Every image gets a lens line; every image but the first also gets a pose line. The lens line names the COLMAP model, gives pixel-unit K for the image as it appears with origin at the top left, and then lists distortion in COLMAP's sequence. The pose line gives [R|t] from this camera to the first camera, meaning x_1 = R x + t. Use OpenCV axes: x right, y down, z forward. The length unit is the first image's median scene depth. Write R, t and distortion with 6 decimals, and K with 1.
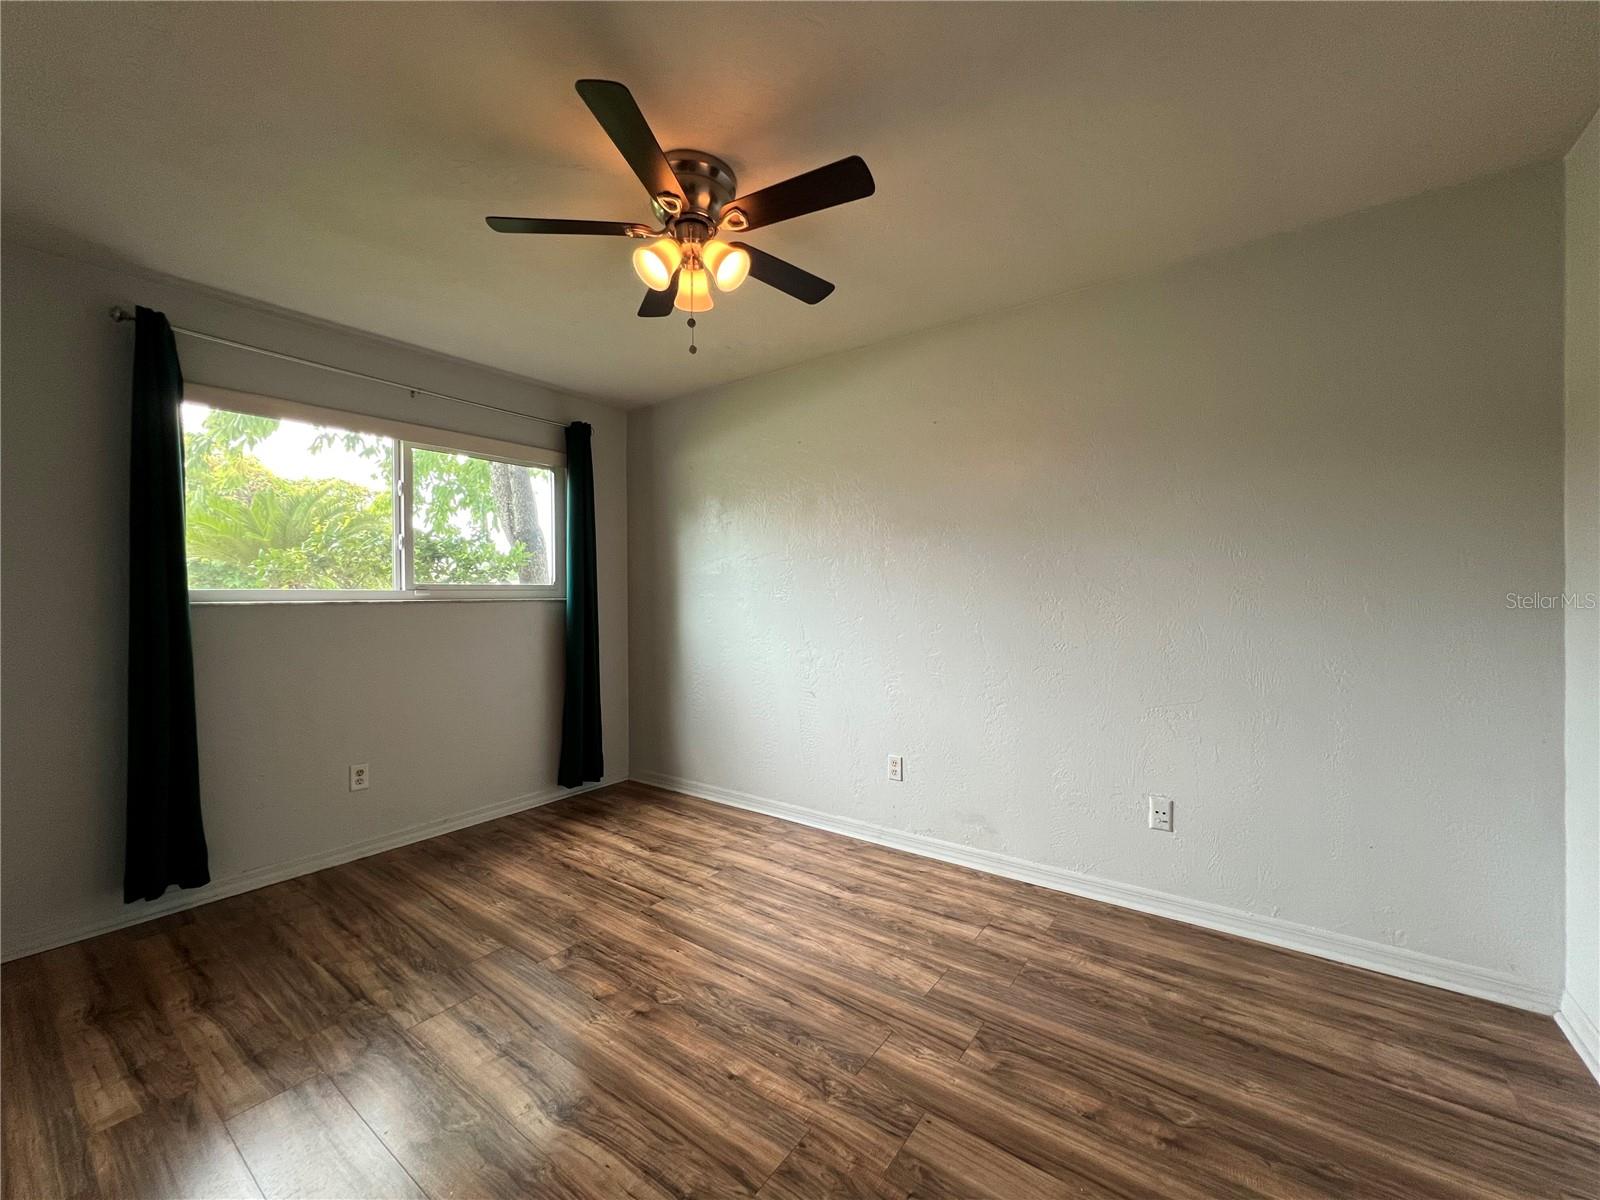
lens RADIAL K [[641.4, 0, 797.2], [0, 641.4, 599.0], [0, 0, 1]] dist [-0.002993, 0.001242]
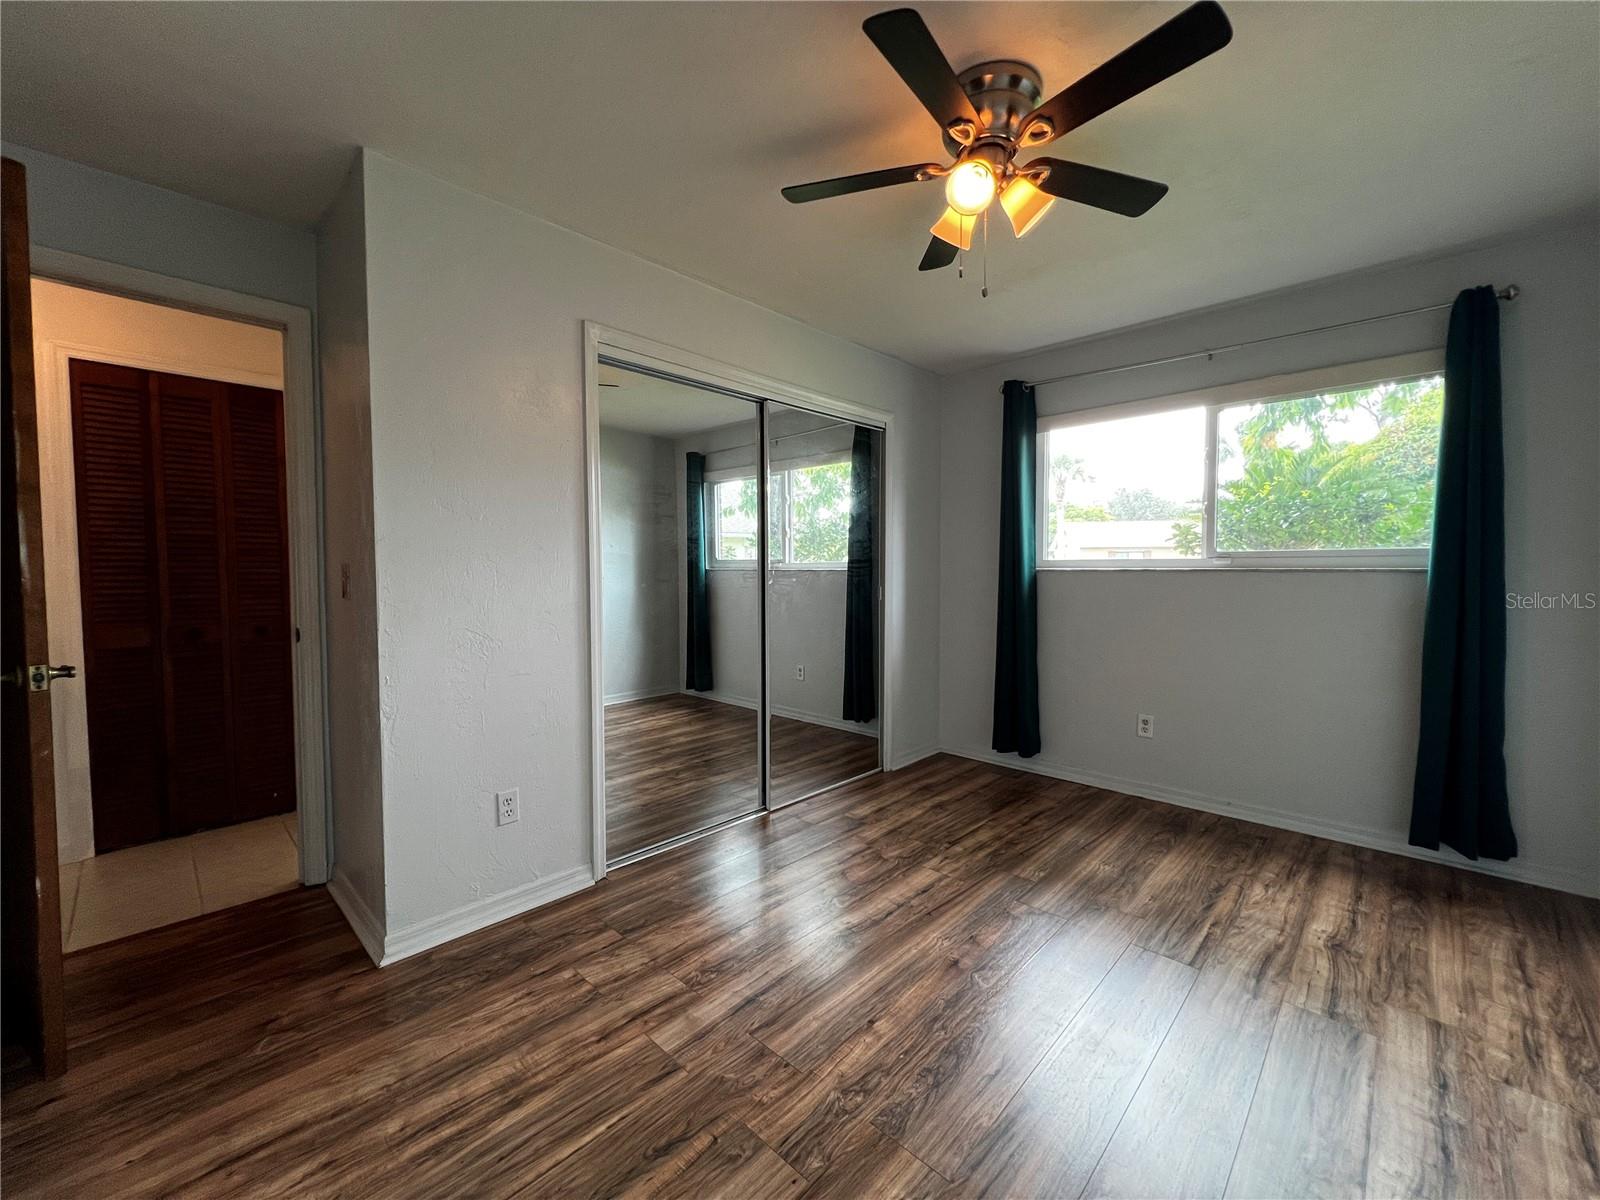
lens RADIAL K [[640.8, 0, 796.7], [0, 640.8, 593.8], [0, 0, 1]] dist [-0.003913, 0.001118]
pose [[-0.129425, 0.046394, -0.990503, 0.568394], [-0.003188, 0.998880, 0.047203, -0.004433], [0.991584, 0.009267, -0.129132, 0.619953]]
